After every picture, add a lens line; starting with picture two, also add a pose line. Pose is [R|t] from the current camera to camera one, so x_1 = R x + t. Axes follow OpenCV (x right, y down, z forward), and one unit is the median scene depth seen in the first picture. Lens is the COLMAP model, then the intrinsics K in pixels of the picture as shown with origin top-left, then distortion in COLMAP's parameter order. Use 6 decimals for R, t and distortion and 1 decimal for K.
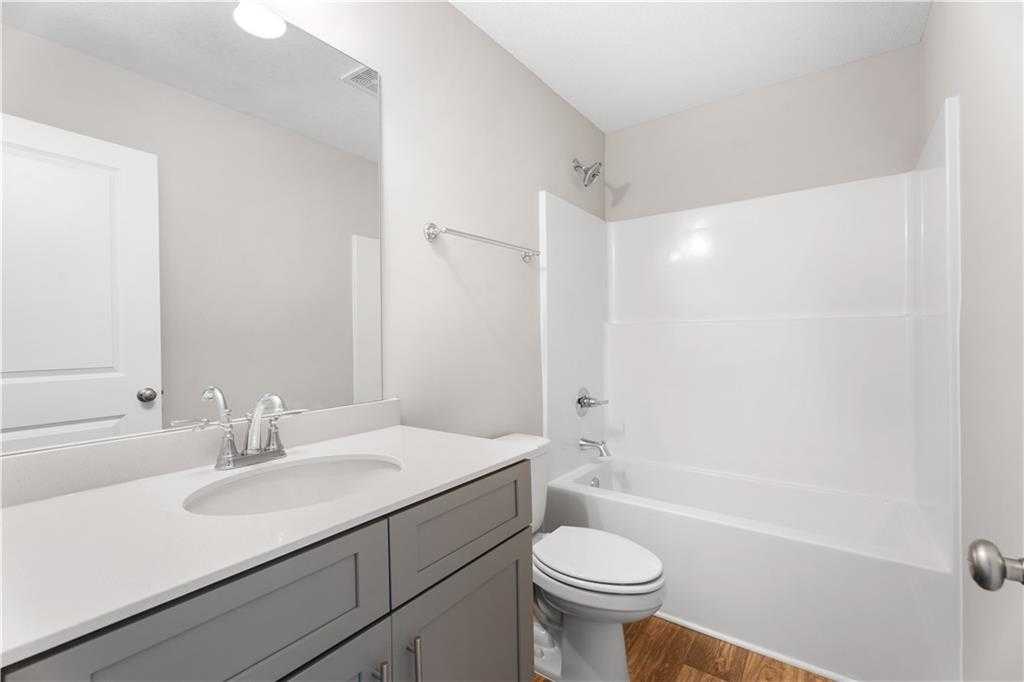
lens RADIAL K [[442.3, 0, 509.8], [0, 442.3, 339.7], [0, 0, 1]] dist [0.001214, 0.000312]
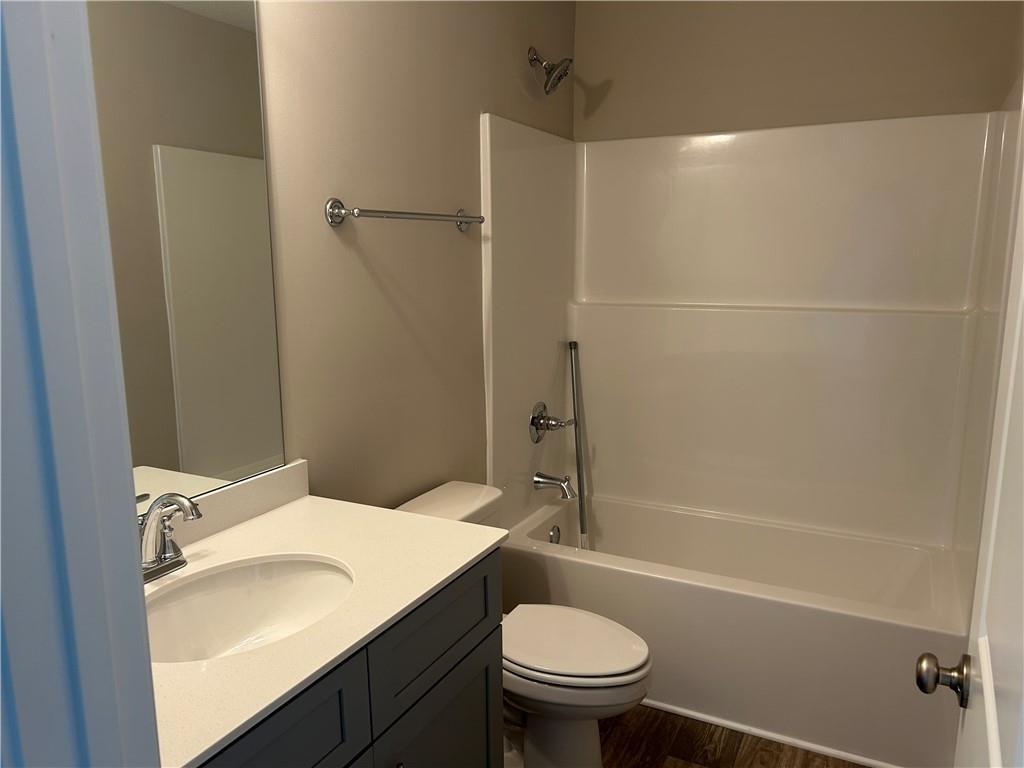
lens RADIAL K [[772.1, 0, 494.8], [0, 772.1, 384.8], [0, 0, 1]] dist [0.031405, -0.001324]
pose [[0.988861, -0.024694, 0.146776, -0.119173], [-0.001804, 0.984079, 0.177720, -0.199744], [-0.148828, -0.176005, 0.973074, -0.236978]]
